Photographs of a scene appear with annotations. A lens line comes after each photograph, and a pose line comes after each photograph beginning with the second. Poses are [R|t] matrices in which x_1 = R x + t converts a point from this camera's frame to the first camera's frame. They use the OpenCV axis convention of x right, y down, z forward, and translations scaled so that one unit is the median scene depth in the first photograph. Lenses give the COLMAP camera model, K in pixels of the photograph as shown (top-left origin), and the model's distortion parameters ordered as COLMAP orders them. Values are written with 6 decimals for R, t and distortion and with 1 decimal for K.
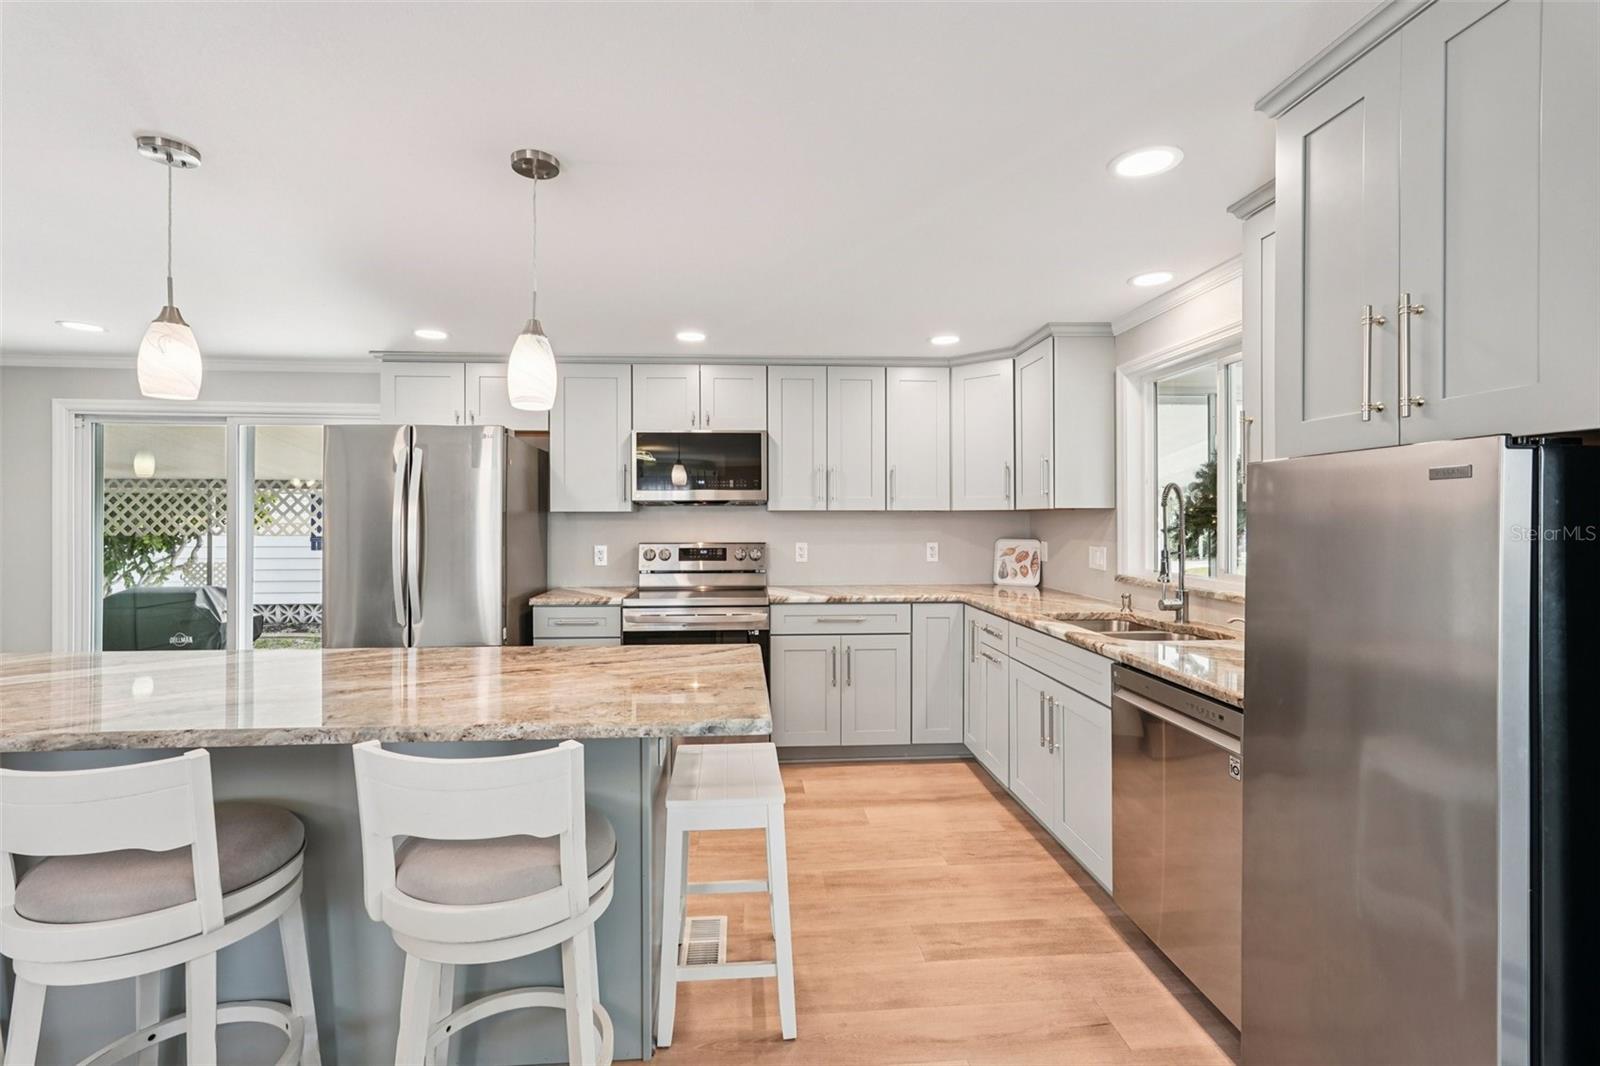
lens RADIAL K [[714.6, 0, 796.1], [0, 714.6, 522.6], [0, 0, 1]] dist [-0.006667, 0.000363]
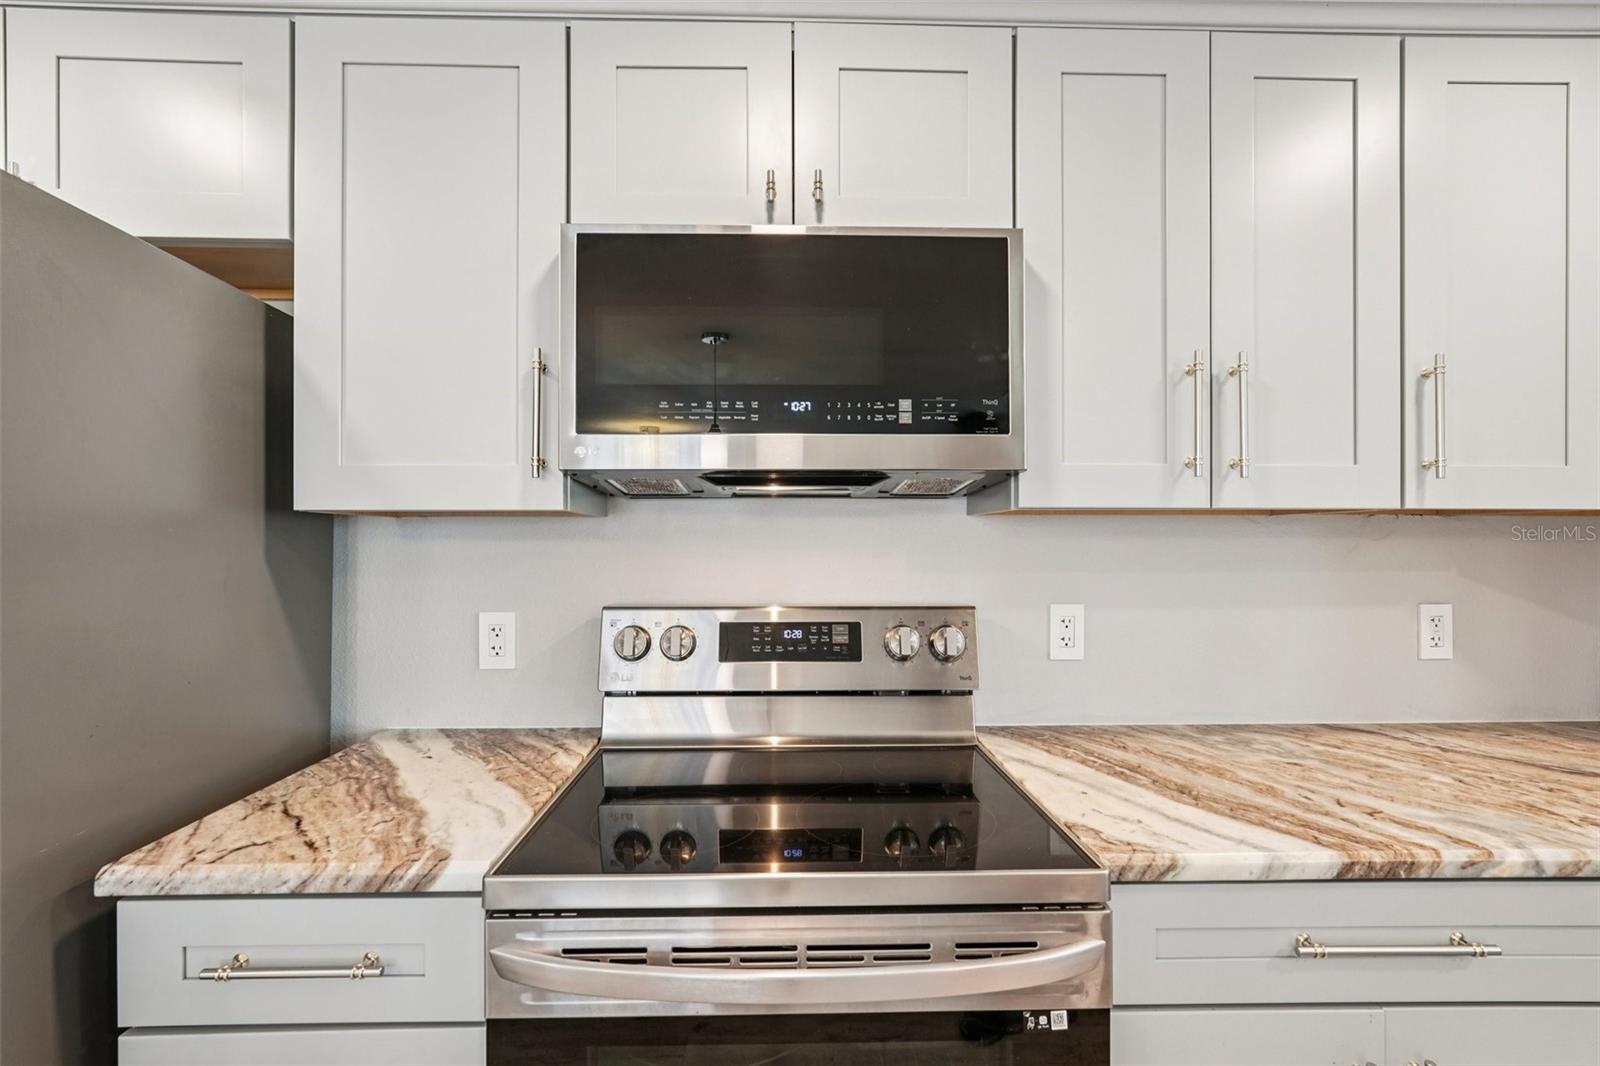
lens RADIAL K [[714.6, 0, 789.8], [0, 714.6, 544.2], [0, 0, 1]] dist [-0.006667, 0.000363]
pose [[0.999073, 0.000507, -0.043036, -0.120347], [-0.000843, 0.999969, -0.007805, 0.001244], [0.043031, 0.007834, 0.999043, 0.686761]]
